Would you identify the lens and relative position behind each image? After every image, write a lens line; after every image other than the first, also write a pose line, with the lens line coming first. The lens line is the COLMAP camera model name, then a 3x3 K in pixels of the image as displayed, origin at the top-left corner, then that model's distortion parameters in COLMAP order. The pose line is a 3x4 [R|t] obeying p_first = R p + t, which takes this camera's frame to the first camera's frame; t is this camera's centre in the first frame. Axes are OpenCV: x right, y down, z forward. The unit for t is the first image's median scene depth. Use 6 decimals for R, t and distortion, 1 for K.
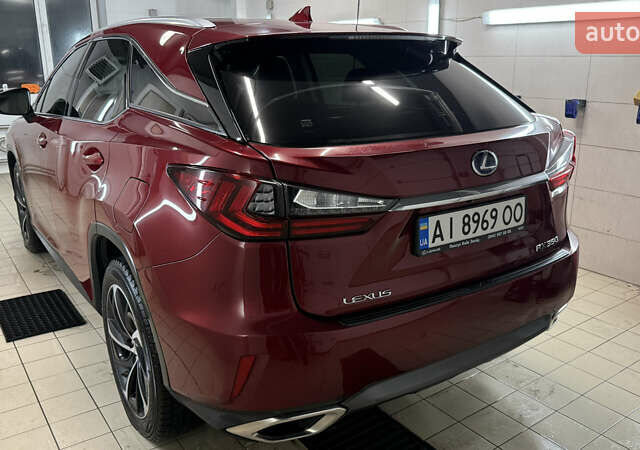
lens RADIAL K [[557.2, 0, 323.6], [0, 557.2, 226.7], [0, 0, 1]] dist [0.054972, 0.003209]
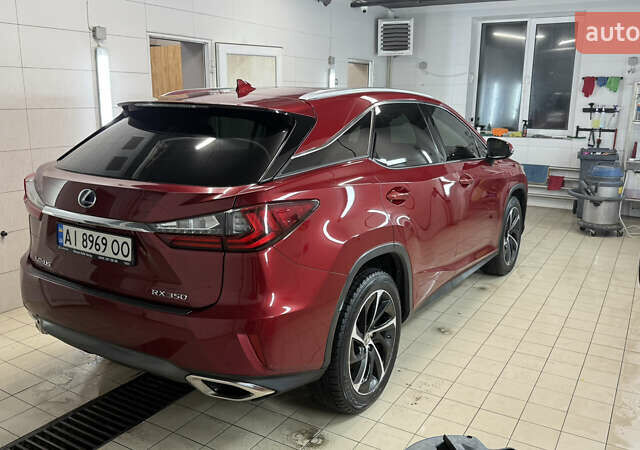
lens RADIAL K [[557.2, 0, 321.1], [0, 557.2, 220.9], [0, 0, 1]] dist [0.054972, 0.003209]
pose [[0.380988, 0.207992, -0.900882, 1.636056], [-0.263055, 0.958484, 0.110044, -0.338597], [0.886369, 0.195056, 0.419884, 0.892721]]
